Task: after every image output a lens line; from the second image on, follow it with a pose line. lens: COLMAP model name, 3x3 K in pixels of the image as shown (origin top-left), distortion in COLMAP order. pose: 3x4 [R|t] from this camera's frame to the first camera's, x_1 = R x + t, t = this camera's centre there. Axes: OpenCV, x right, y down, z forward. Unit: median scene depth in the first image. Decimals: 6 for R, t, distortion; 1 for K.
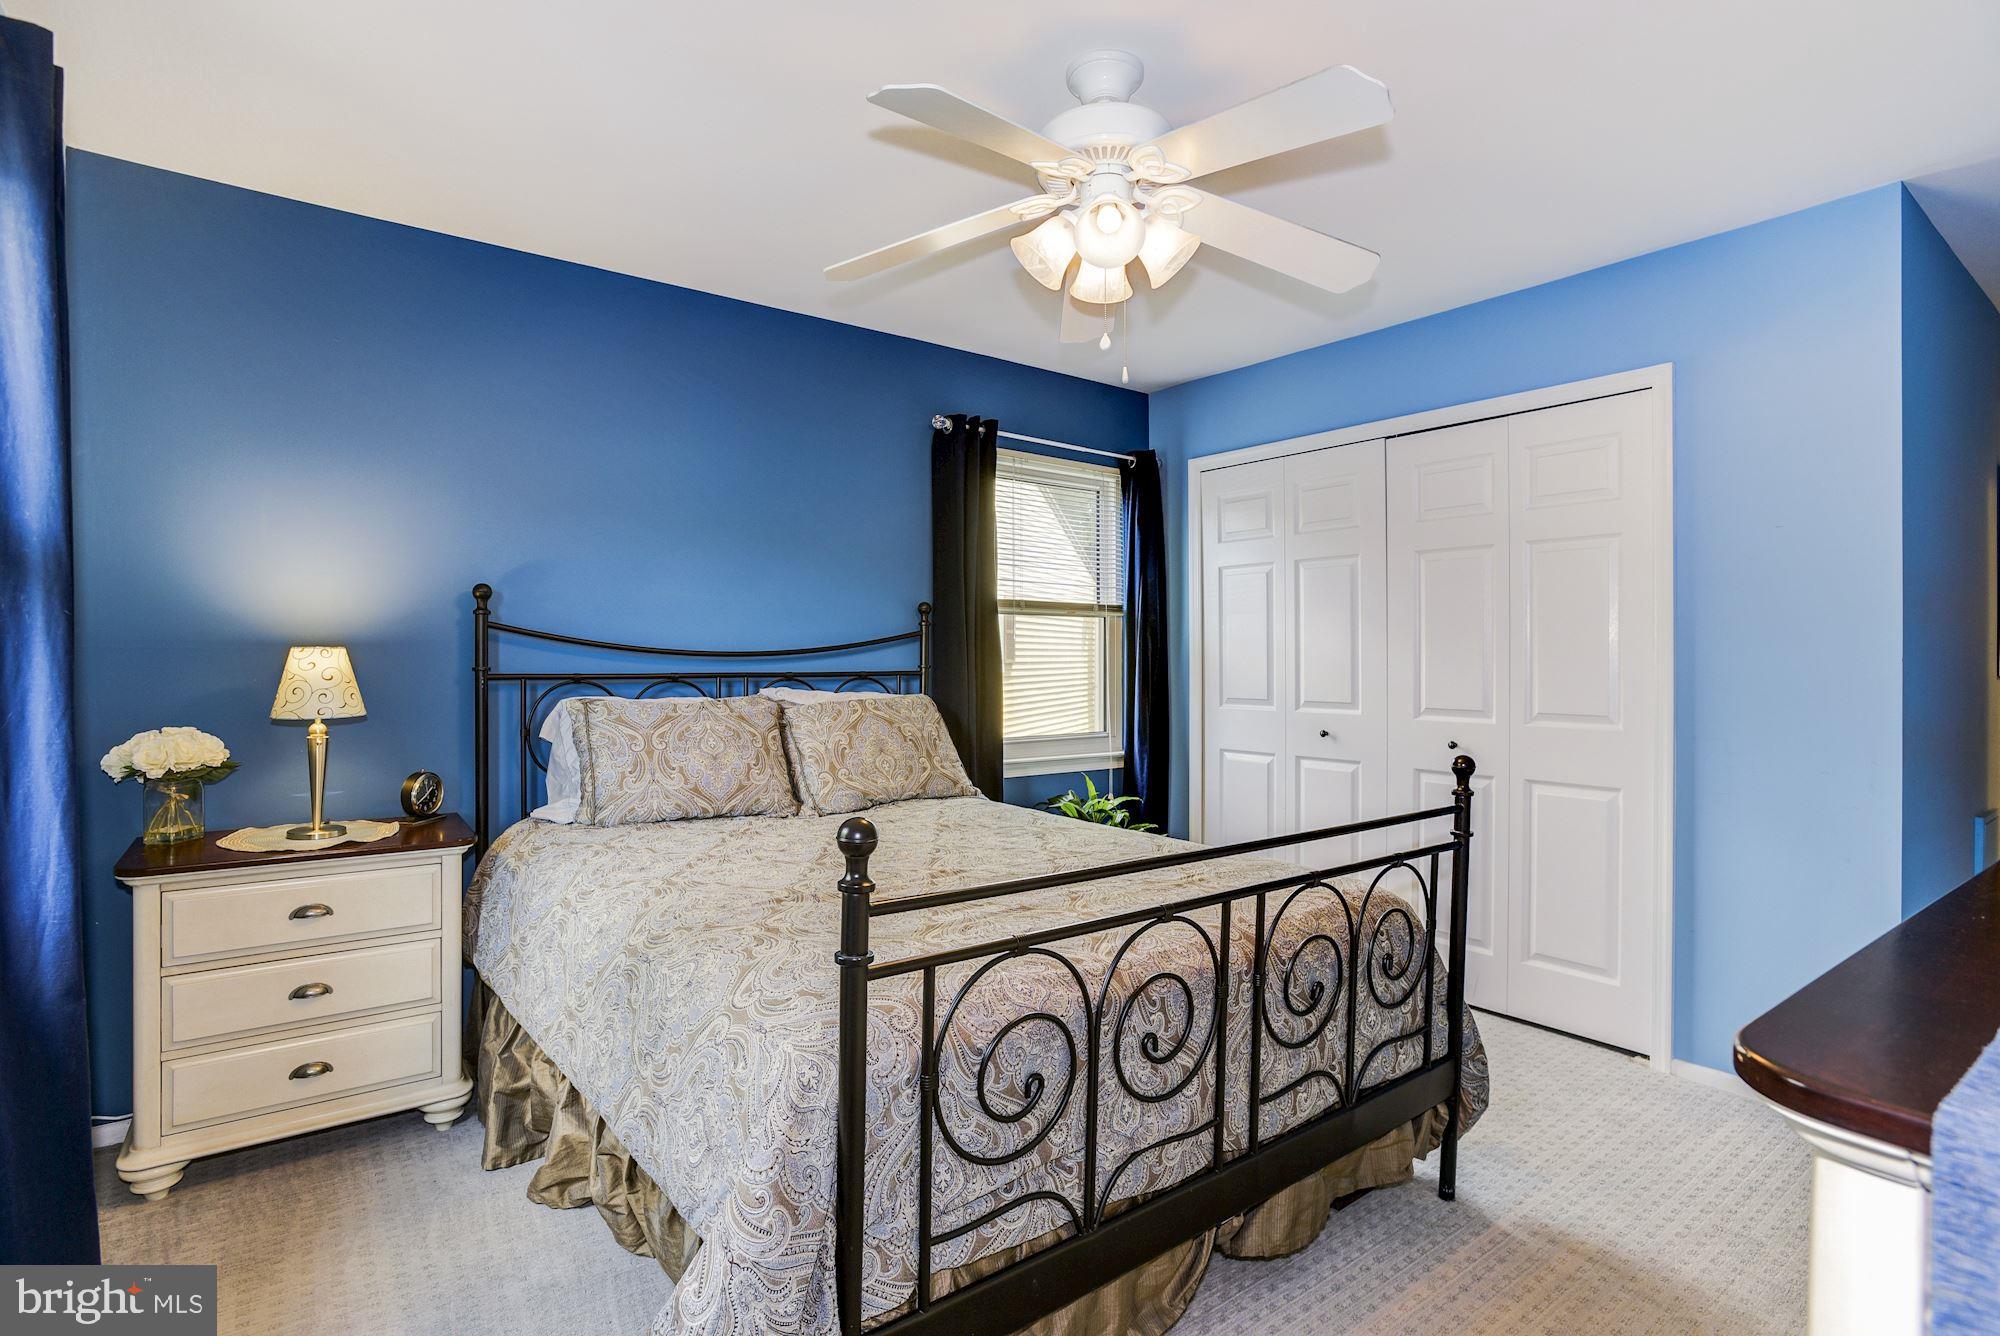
lens RADIAL K [[964.4, 0, 1005.7], [0, 964.4, 651.3], [0, 0, 1]] dist [-0.048009, 0.021447]
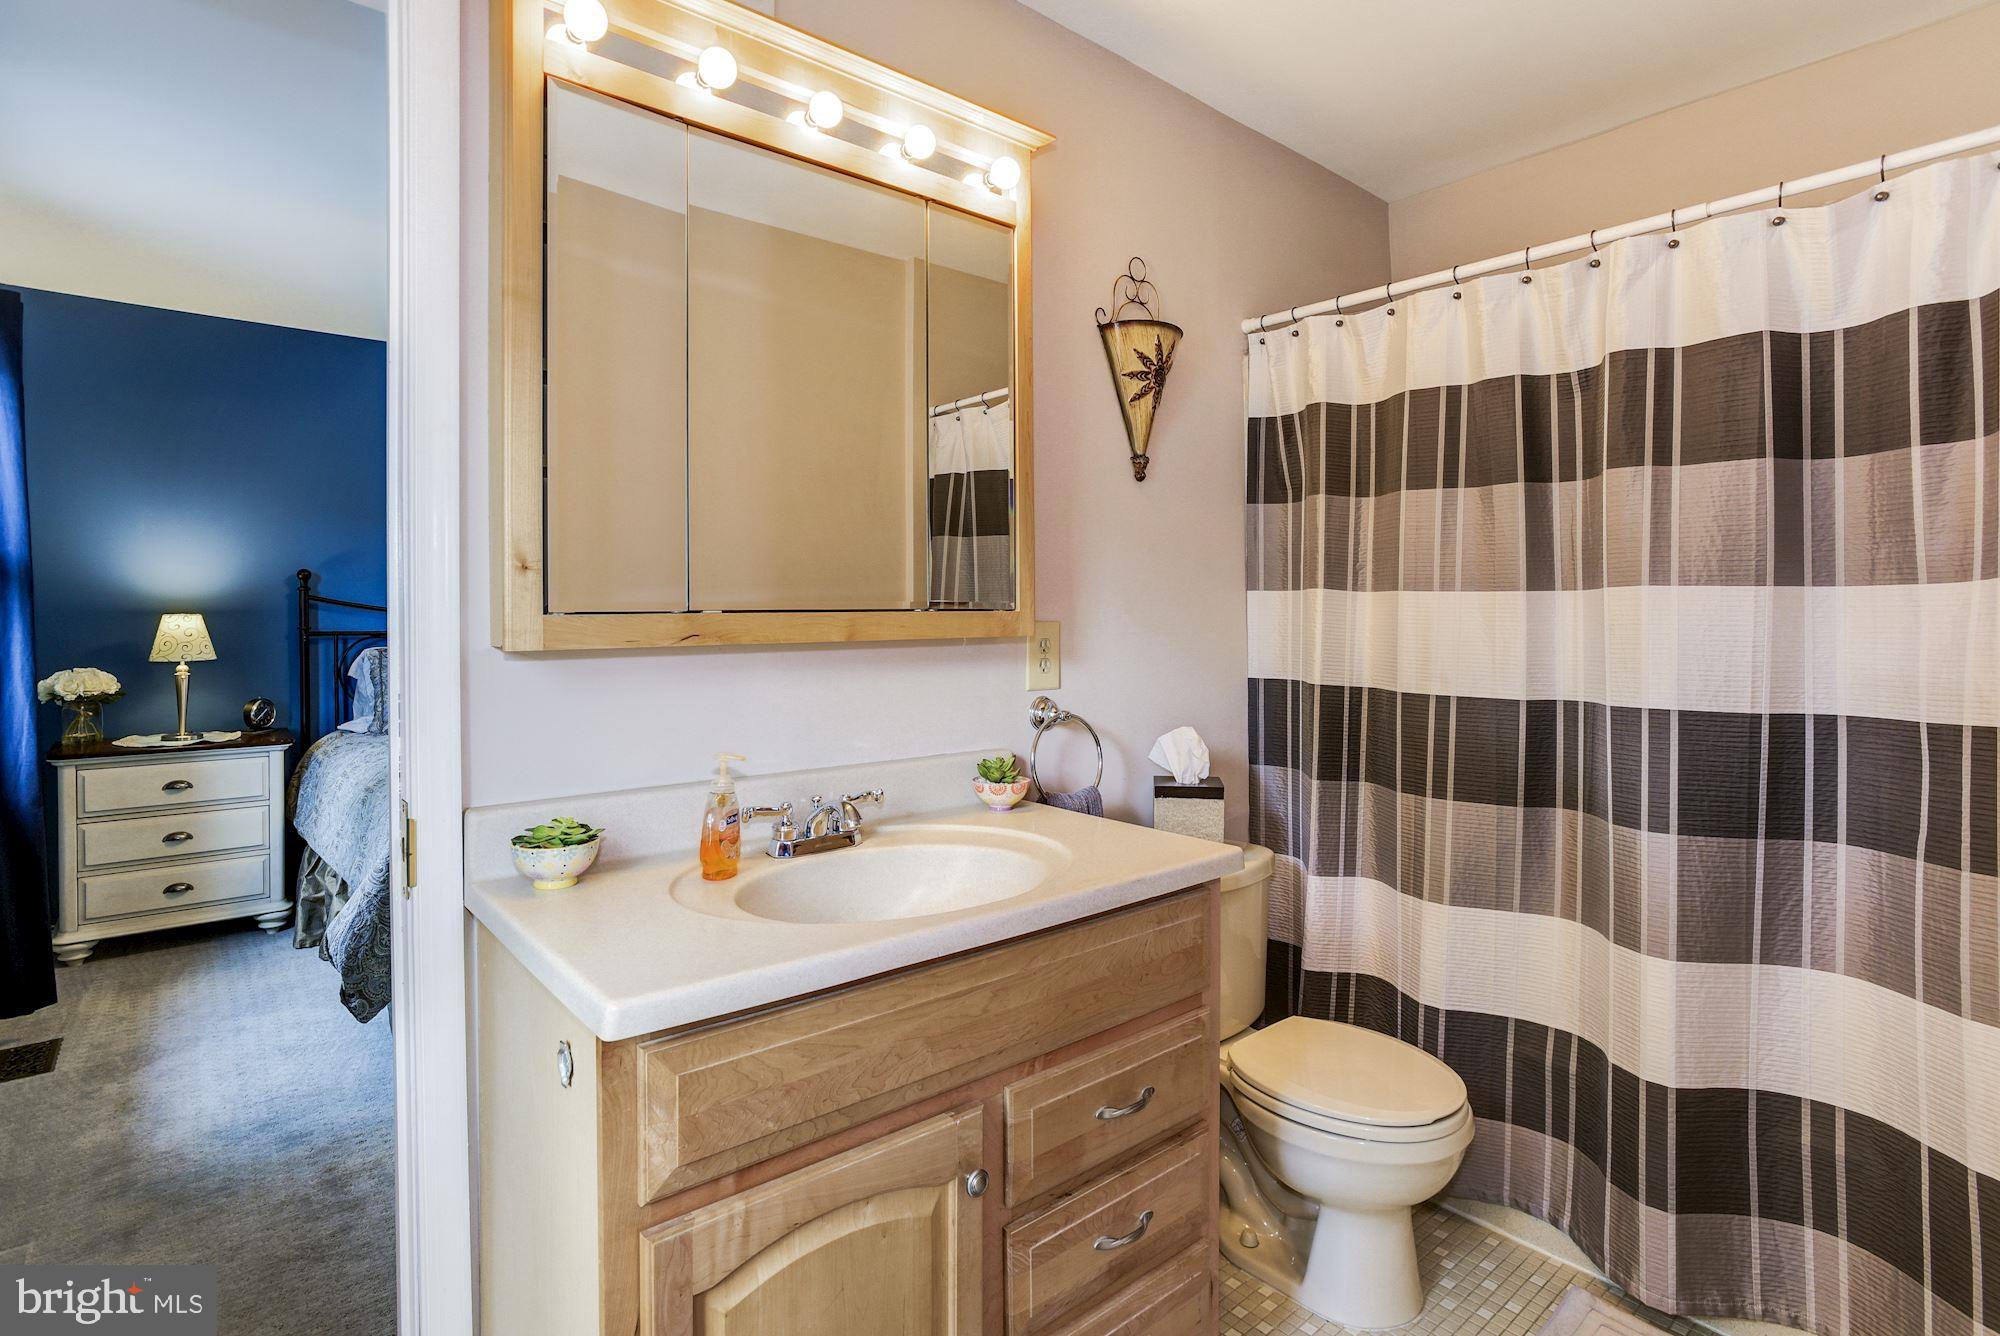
lens RADIAL K [[989.3, 0, 1003.1], [0, 989.3, 615.0], [0, 0, 1]] dist [-0.034438, 0.015561]
pose [[0.998461, -0.006613, 0.055056, 0.517174], [0.006186, 0.999949, 0.007920, -0.007986], [-0.055106, -0.007568, 0.998452, -0.649105]]
